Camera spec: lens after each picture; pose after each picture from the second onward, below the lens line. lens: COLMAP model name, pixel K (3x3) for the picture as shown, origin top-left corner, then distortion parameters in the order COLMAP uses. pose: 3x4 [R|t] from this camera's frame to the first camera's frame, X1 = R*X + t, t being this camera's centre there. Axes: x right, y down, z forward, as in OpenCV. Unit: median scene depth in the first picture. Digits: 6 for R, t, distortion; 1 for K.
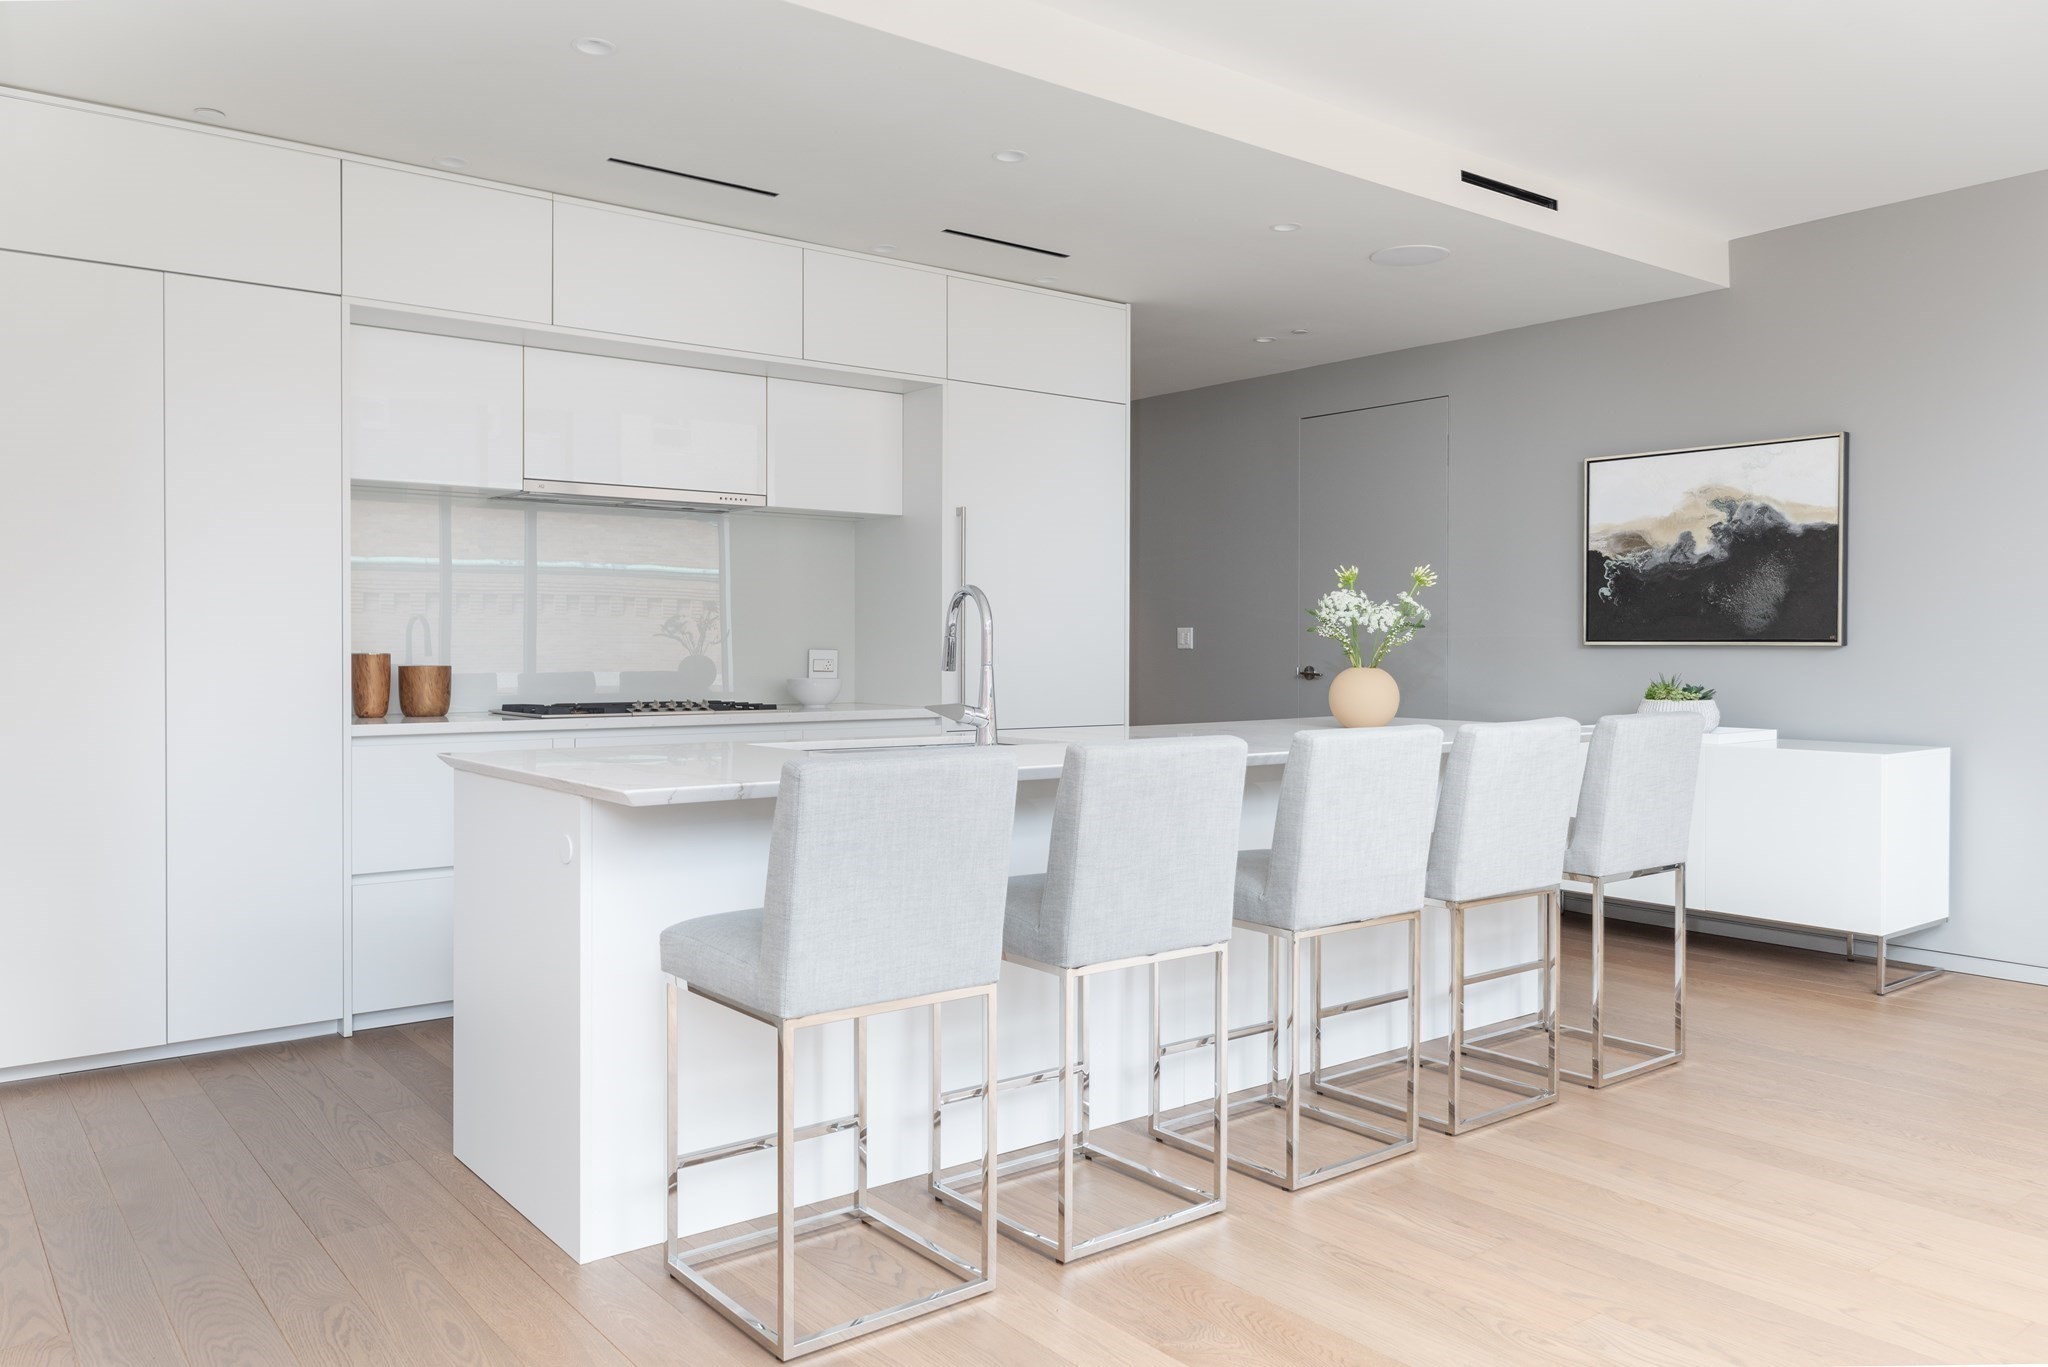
lens RADIAL K [[1507.5, 0, 1029.4], [0, 1507.5, 687.3], [0, 0, 1]] dist [0.000105, 0.000978]
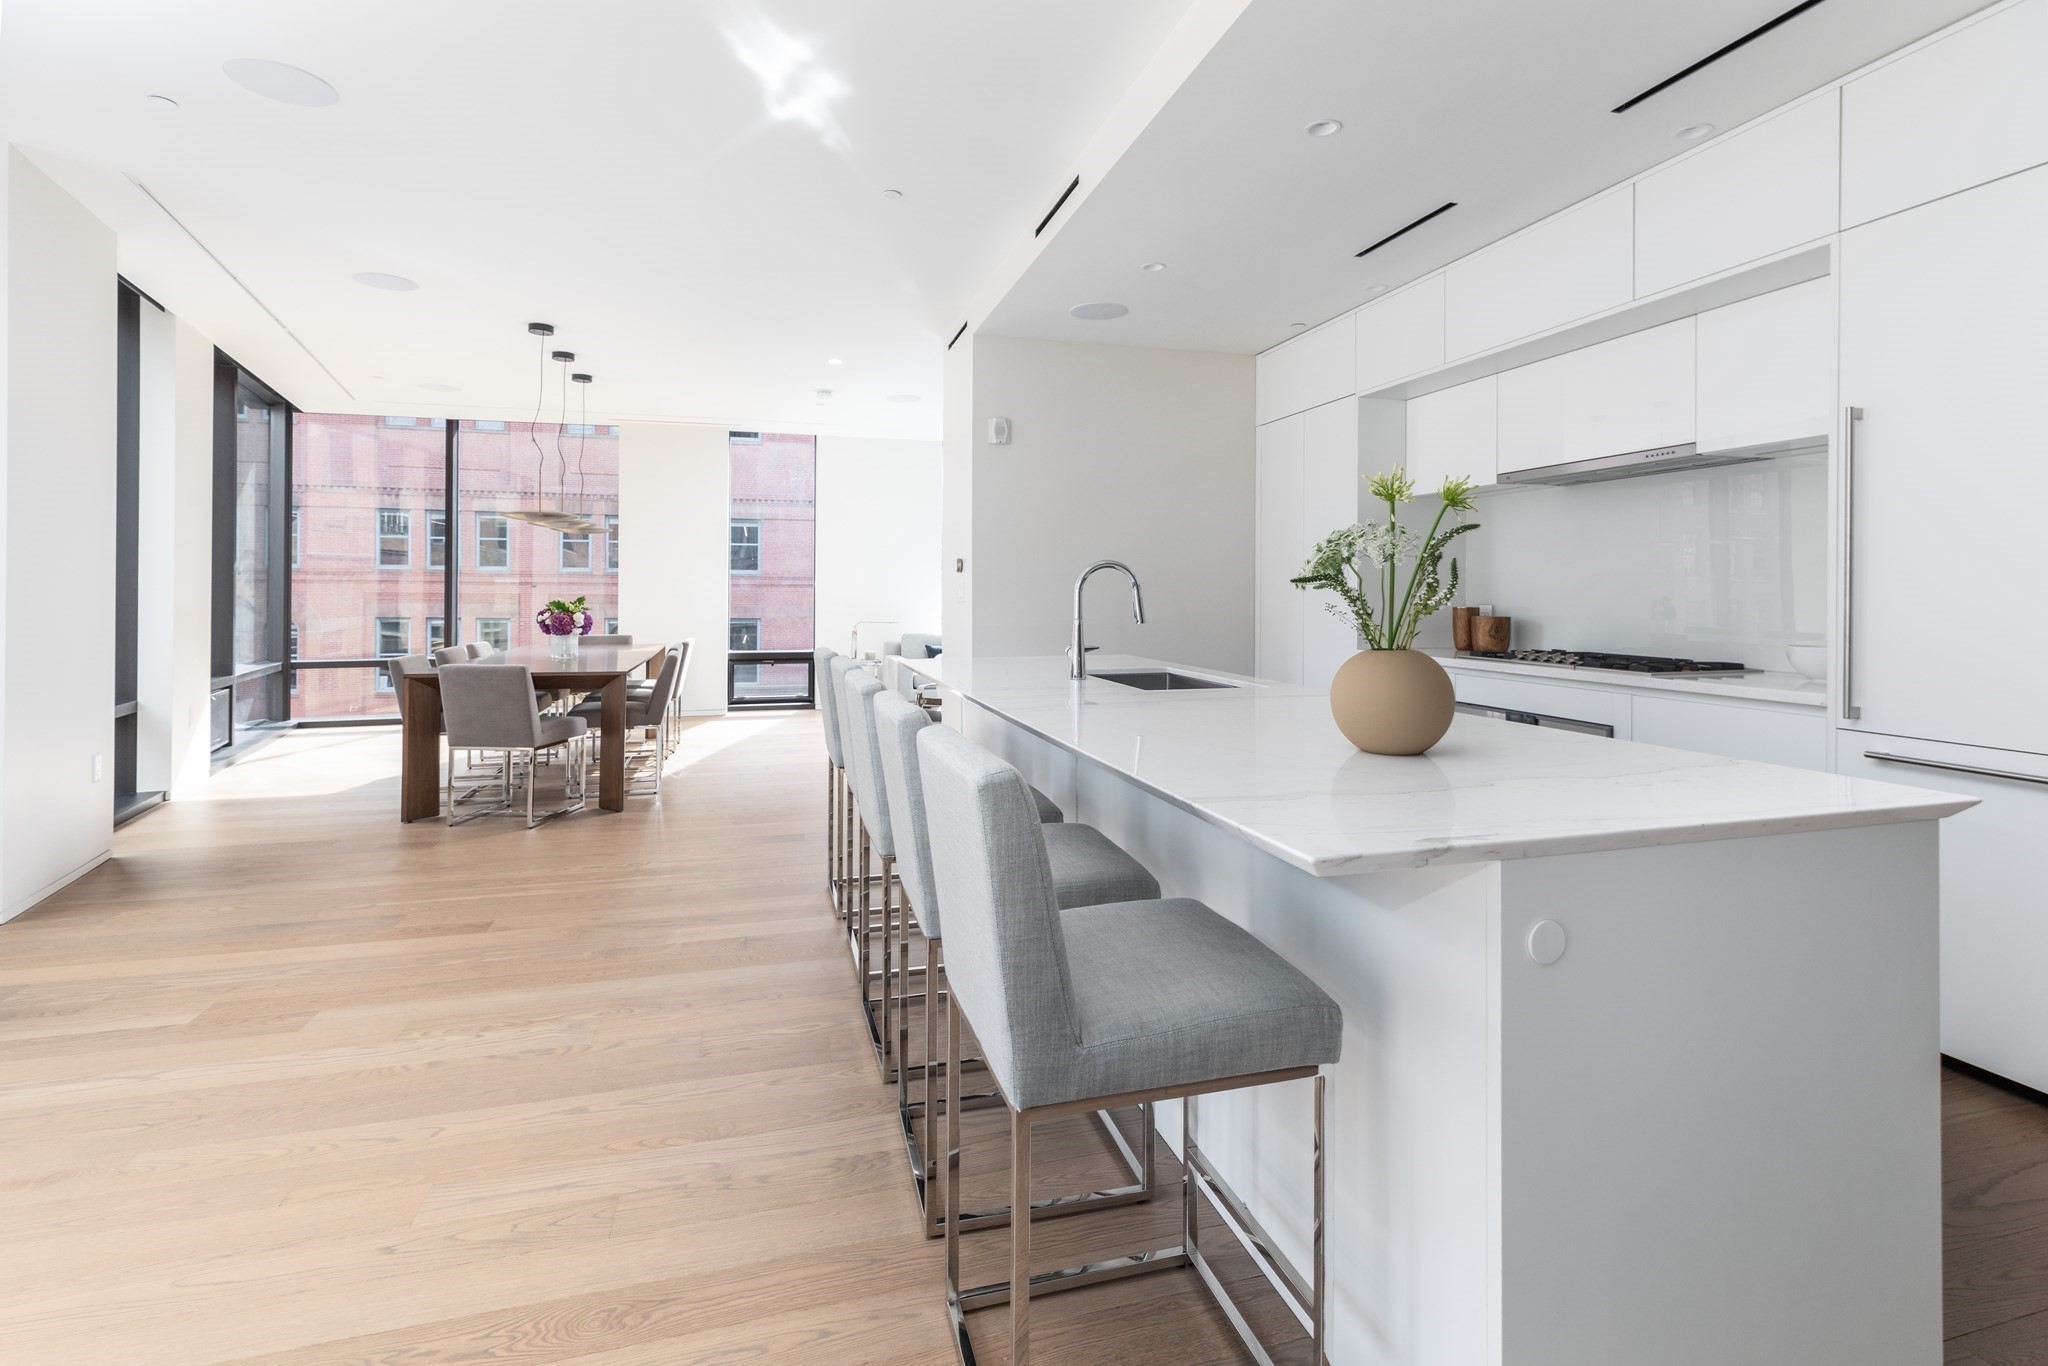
lens RADIAL K [[935.2, 0, 1008.0], [0, 935.2, 618.6], [0, 0, 1]] dist [-0.000945, -0.000625]
pose [[-0.395822, 0.022262, -0.918057, 0.500462], [-0.025744, 0.999044, 0.035326, -0.027937], [0.917966, 0.037618, -0.394871, 0.814786]]
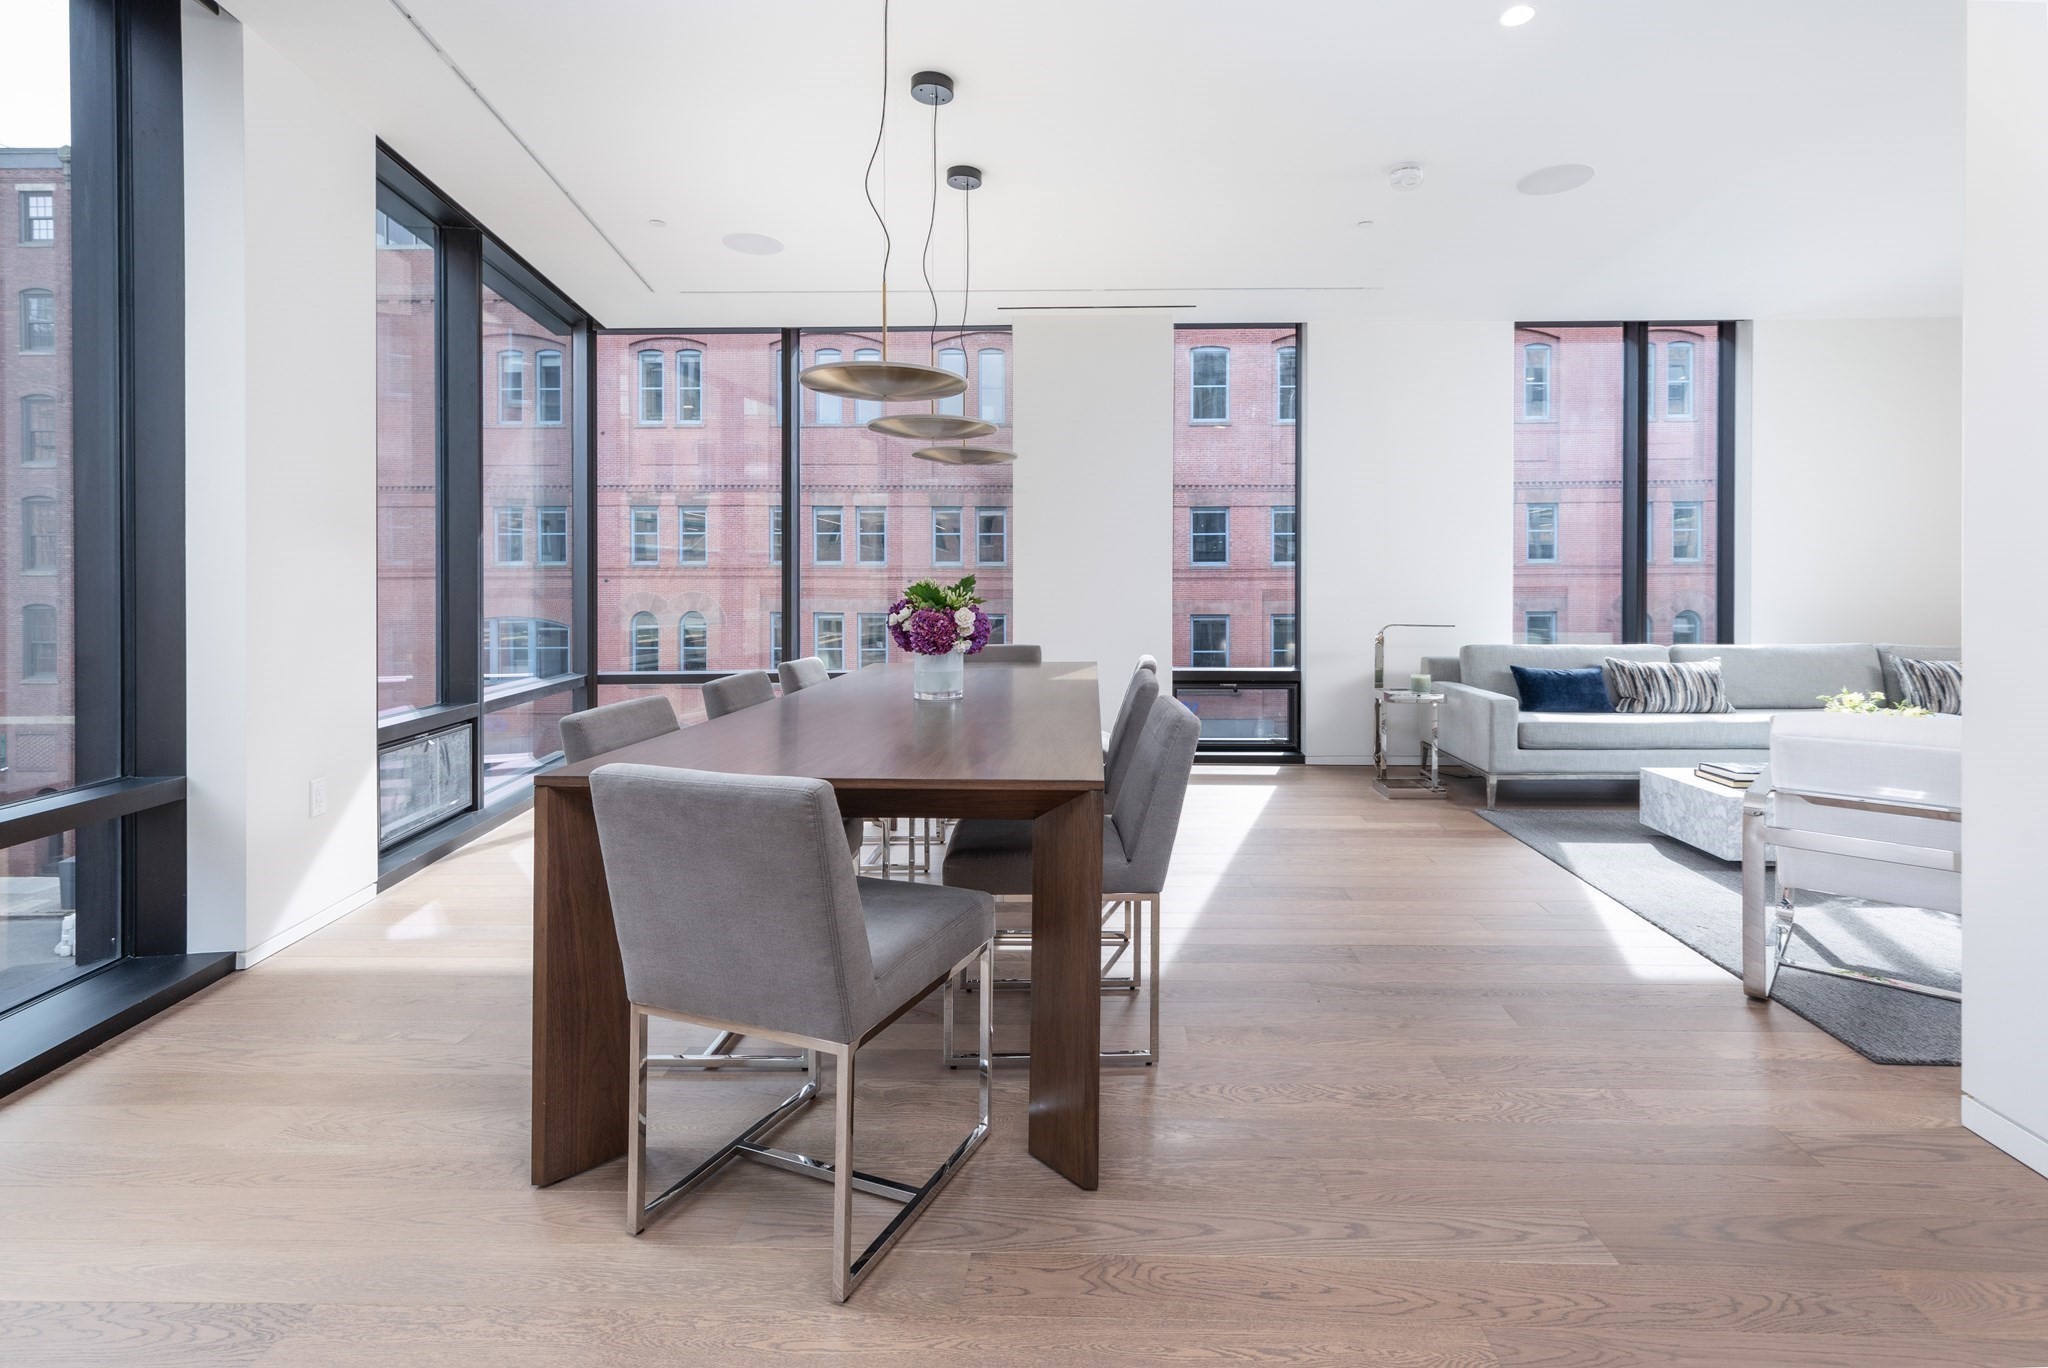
lens RADIAL K [[935.2, 0, 1080.9], [0, 935.2, 609.2], [0, 0, 1]] dist [-0.000945, -0.000625]
pose [[-0.641056, 0.016647, -0.767313, 0.047386], [-0.018933, 0.999118, 0.037493, -0.003551], [0.767260, 0.038562, -0.640176, 0.297254]]
